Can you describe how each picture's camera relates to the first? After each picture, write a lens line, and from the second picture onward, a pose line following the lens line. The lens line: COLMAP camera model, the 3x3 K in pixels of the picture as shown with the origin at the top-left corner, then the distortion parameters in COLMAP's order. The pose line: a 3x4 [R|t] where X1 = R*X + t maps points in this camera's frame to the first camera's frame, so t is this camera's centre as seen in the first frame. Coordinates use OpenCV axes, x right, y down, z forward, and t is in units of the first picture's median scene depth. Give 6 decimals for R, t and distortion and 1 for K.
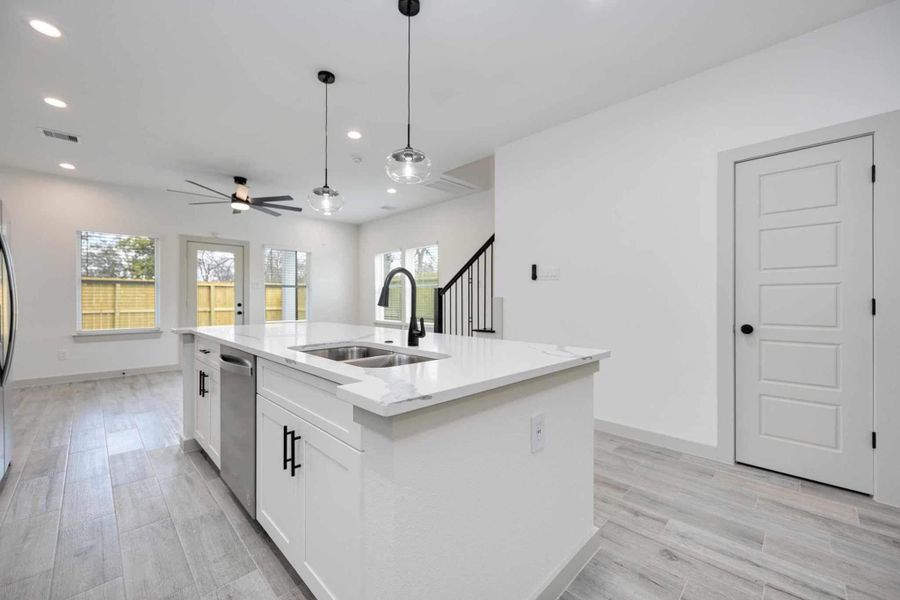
lens RADIAL K [[361.5, 0, 450.1], [0, 361.5, 298.2], [0, 0, 1]] dist [0.000592, 0.000244]
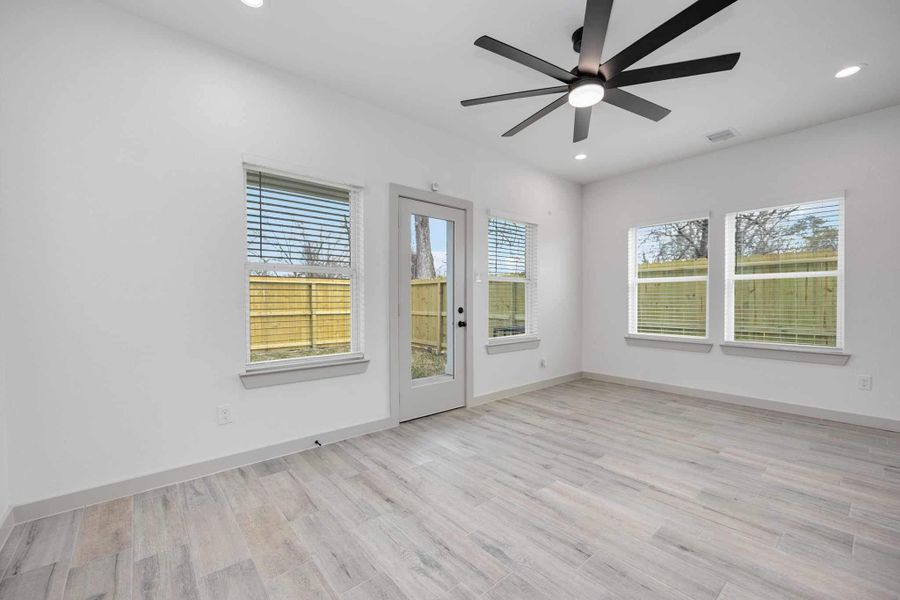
lens RADIAL K [[369.5, 0, 447.5], [0, 369.5, 301.6], [0, 0, 1]] dist [0.000487, 0.000242]
pose [[0.996271, -0.000578, -0.086273, -0.625070], [0.001389, 0.999955, 0.009342, -0.000933], [0.086263, -0.009427, 0.996228, 0.454986]]
